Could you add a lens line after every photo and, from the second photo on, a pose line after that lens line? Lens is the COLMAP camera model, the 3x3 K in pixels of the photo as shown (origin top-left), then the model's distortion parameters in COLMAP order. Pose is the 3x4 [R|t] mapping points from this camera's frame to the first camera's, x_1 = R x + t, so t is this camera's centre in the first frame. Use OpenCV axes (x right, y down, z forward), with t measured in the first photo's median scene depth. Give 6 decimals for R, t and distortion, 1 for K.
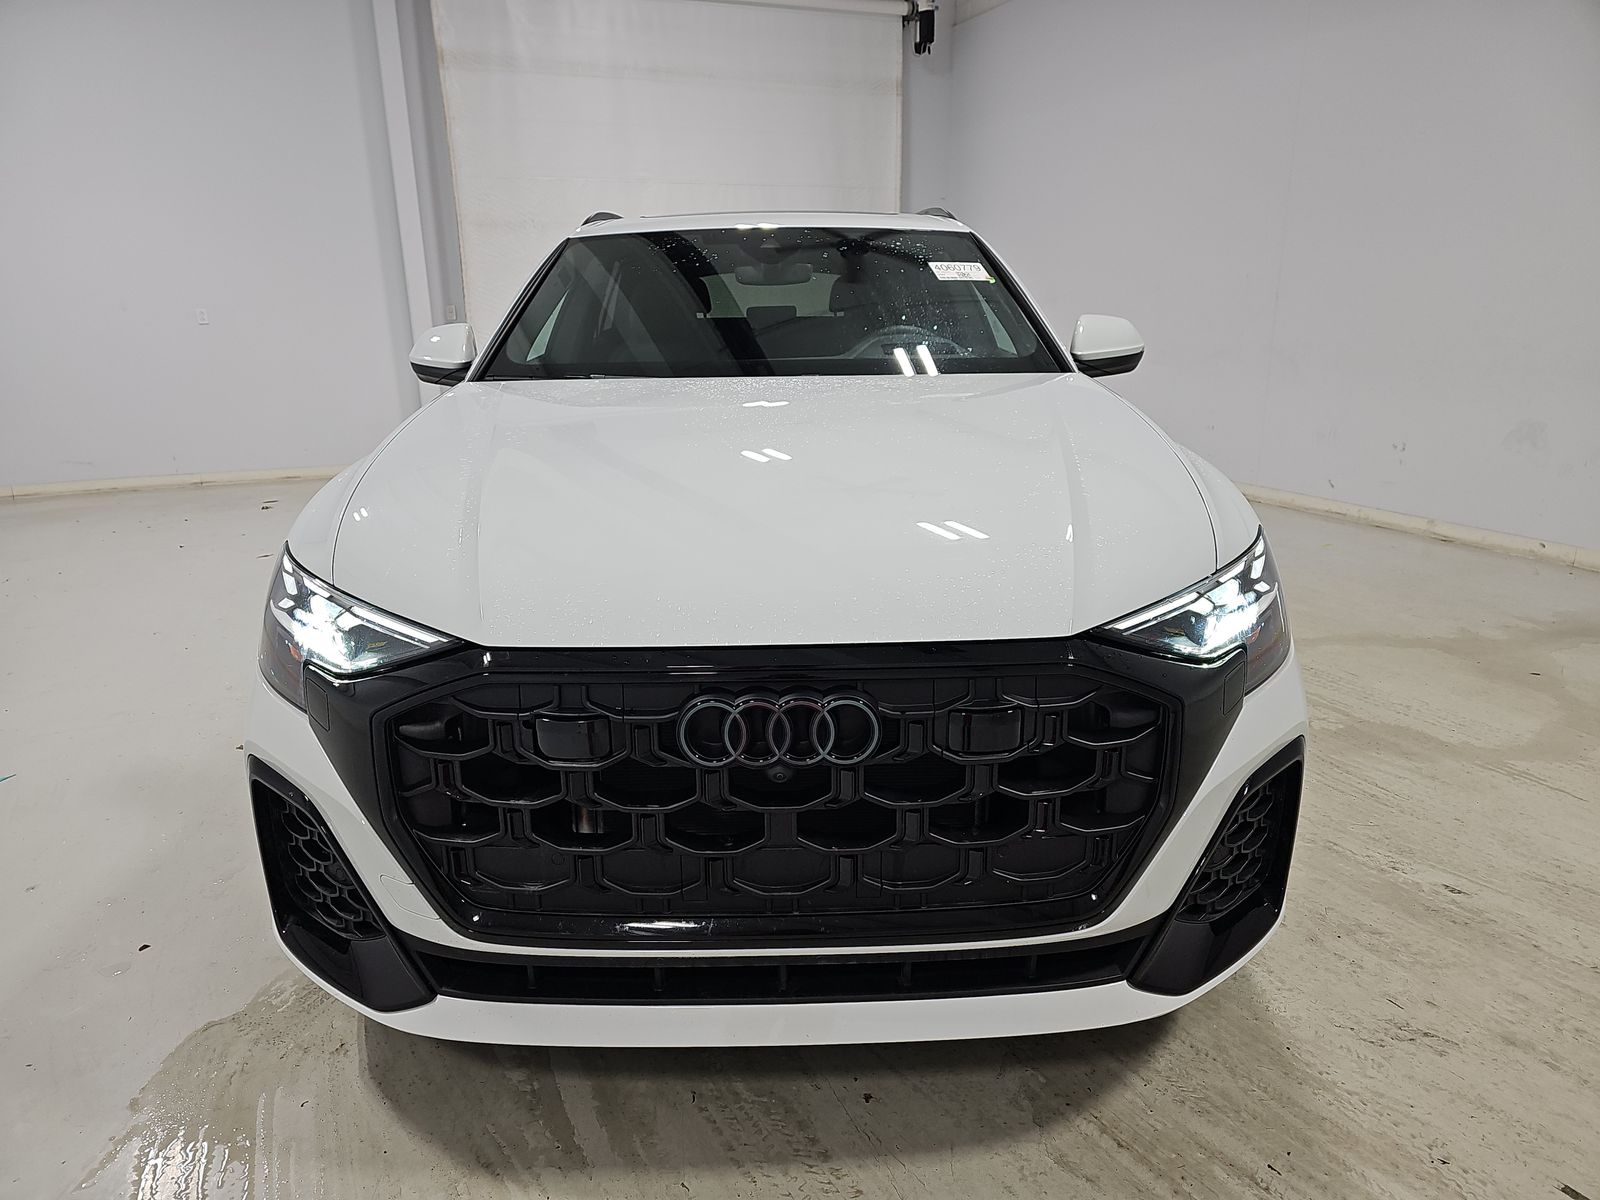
lens RADIAL K [[1088.7, 0, 798.3], [0, 1088.7, 599.1], [0, 0, 1]] dist [0.021672, -0.018356]
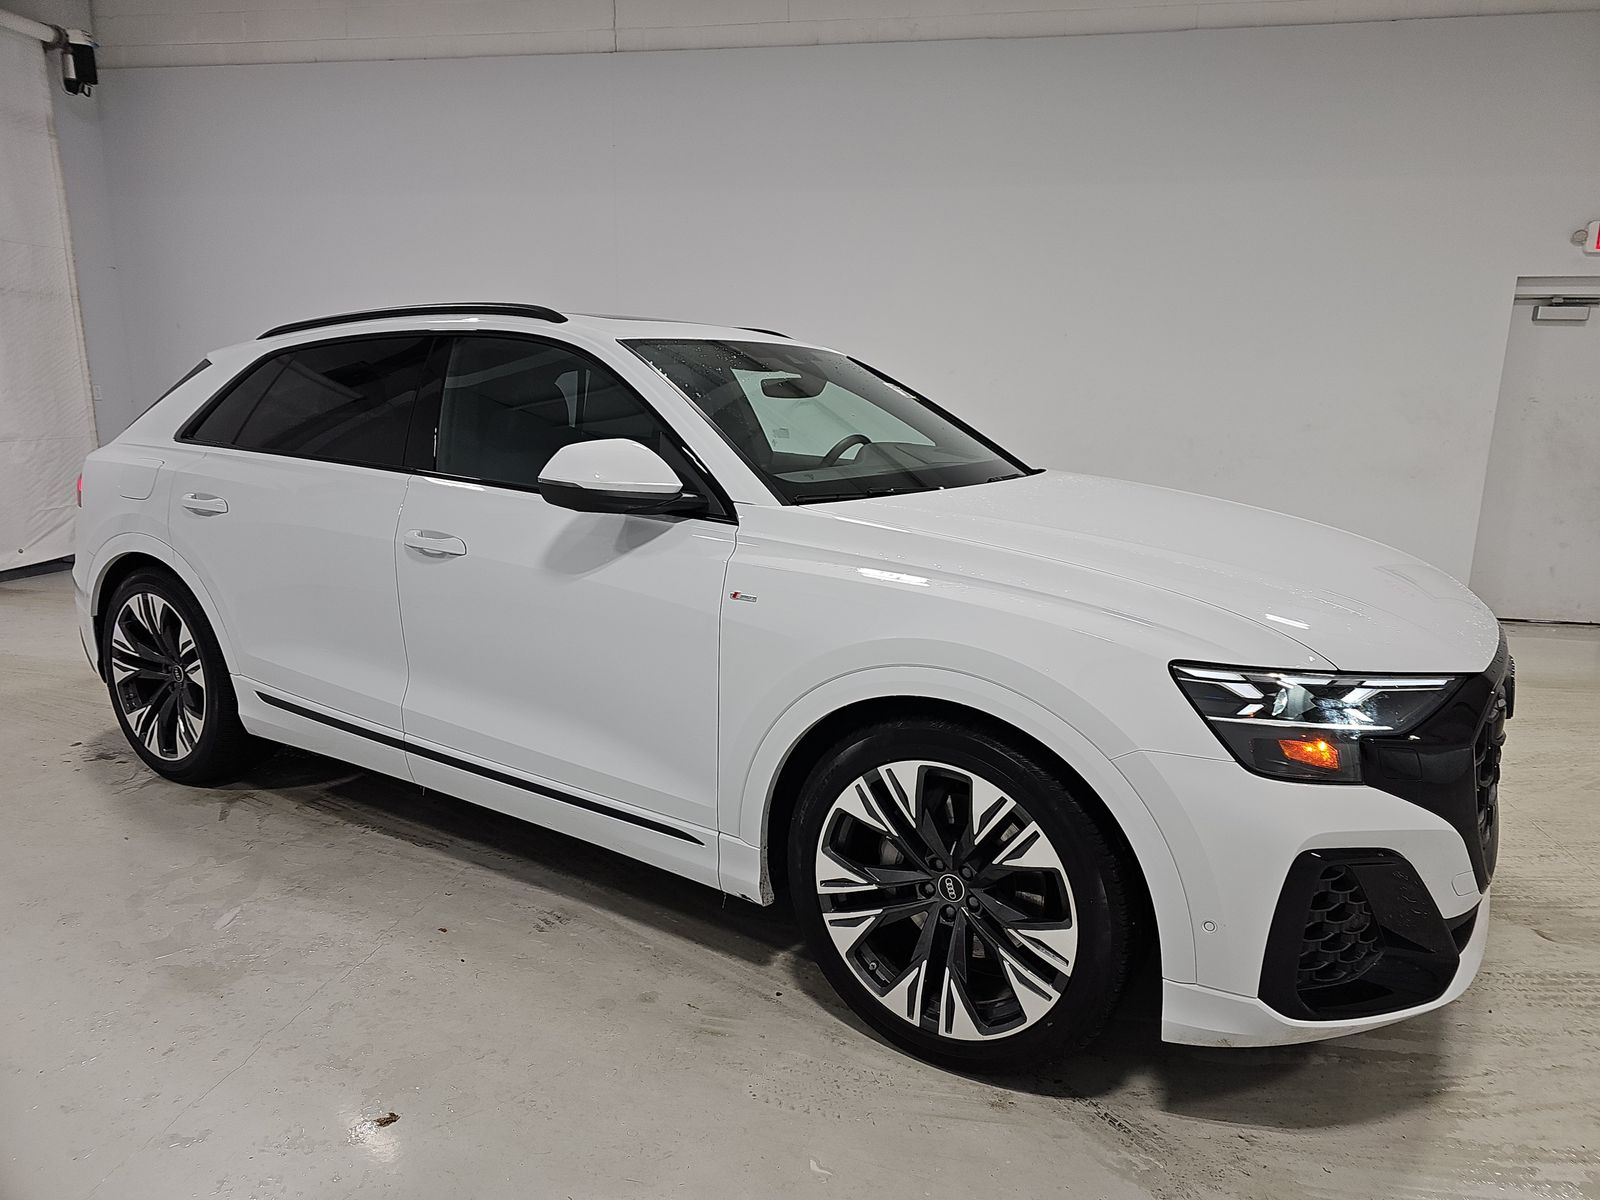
lens RADIAL K [[1088.7, 0, 804.2], [0, 1088.7, 595.1], [0, 0, 1]] dist [0.021672, -0.018356]
pose [[0.523082, -0.132212, 0.841965, -1.320890], [0.200733, 0.979215, 0.029056, -0.185928], [-0.828306, 0.153811, 0.538749, 0.656482]]
